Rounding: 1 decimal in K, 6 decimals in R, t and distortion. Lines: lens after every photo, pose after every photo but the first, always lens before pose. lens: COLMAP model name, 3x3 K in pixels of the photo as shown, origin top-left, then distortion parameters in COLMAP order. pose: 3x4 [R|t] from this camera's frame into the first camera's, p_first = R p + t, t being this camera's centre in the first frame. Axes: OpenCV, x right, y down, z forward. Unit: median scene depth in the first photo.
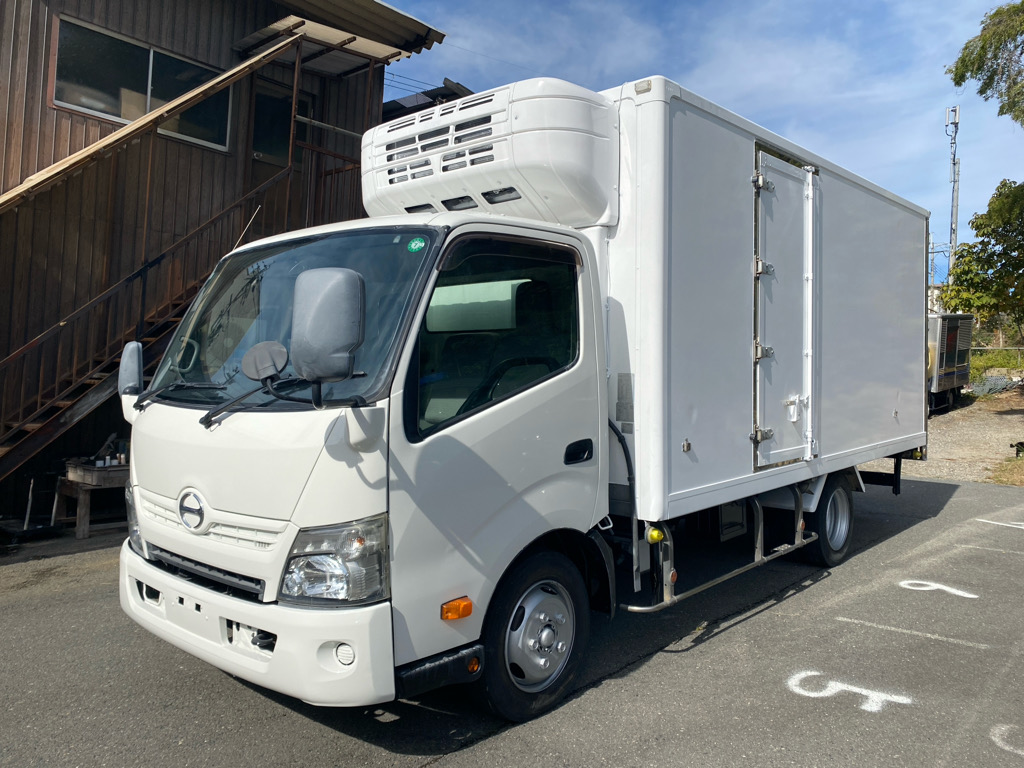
lens RADIAL K [[791.2, 0, 519.7], [0, 791.2, 386.0], [0, 0, 1]] dist [0.015304, -0.002943]
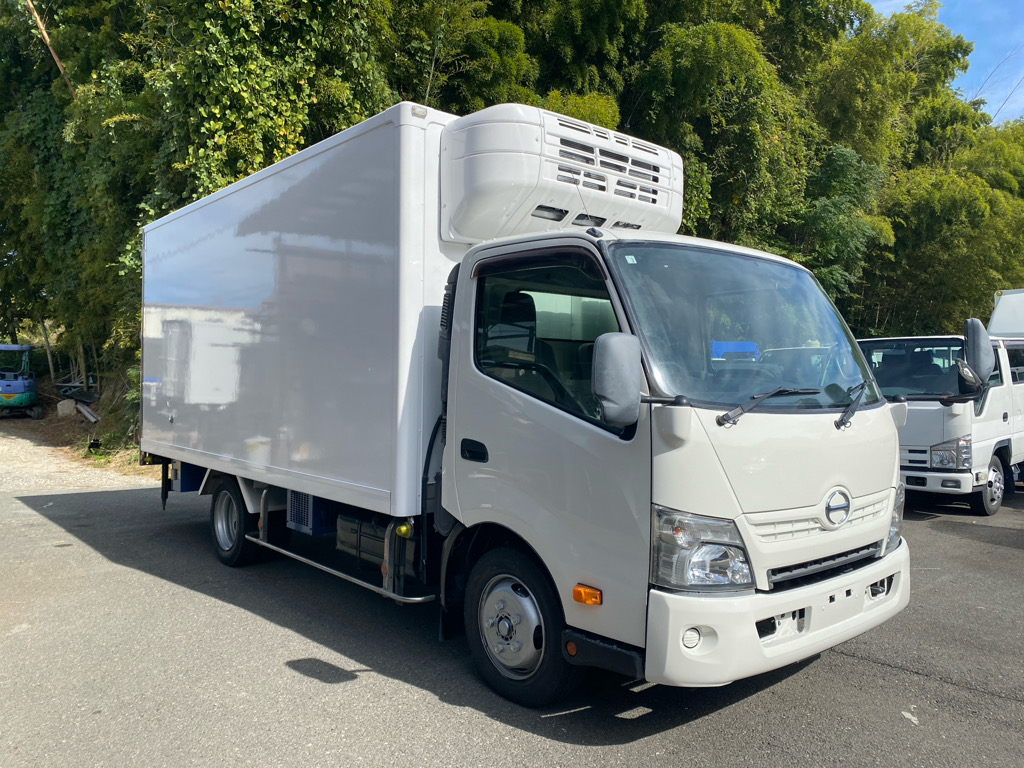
lens RADIAL K [[791.2, 0, 509.8], [0, 791.2, 385.7], [0, 0, 1]] dist [0.015304, -0.002943]
pose [[0.135366, -0.002360, 0.990793, -1.373840], [0.015131, 0.999885, 0.000315, -0.013053], [-0.990680, 0.014950, 0.135387, 1.157634]]
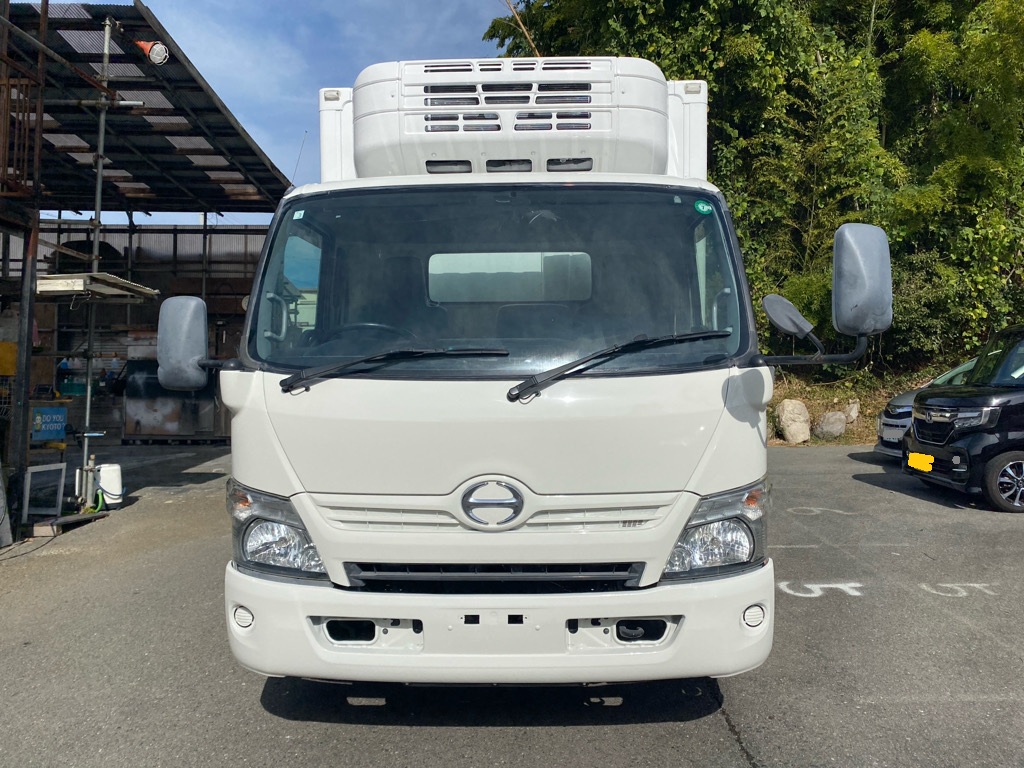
lens RADIAL K [[791.2, 0, 515.1], [0, 791.2, 380.6], [0, 0, 1]] dist [0.015304, -0.002943]
pose [[0.770346, -0.023269, 0.637201, -0.815036], [0.023737, 0.999688, 0.007810, 0.022678], [-0.637184, 0.009109, 0.770658, 0.322442]]
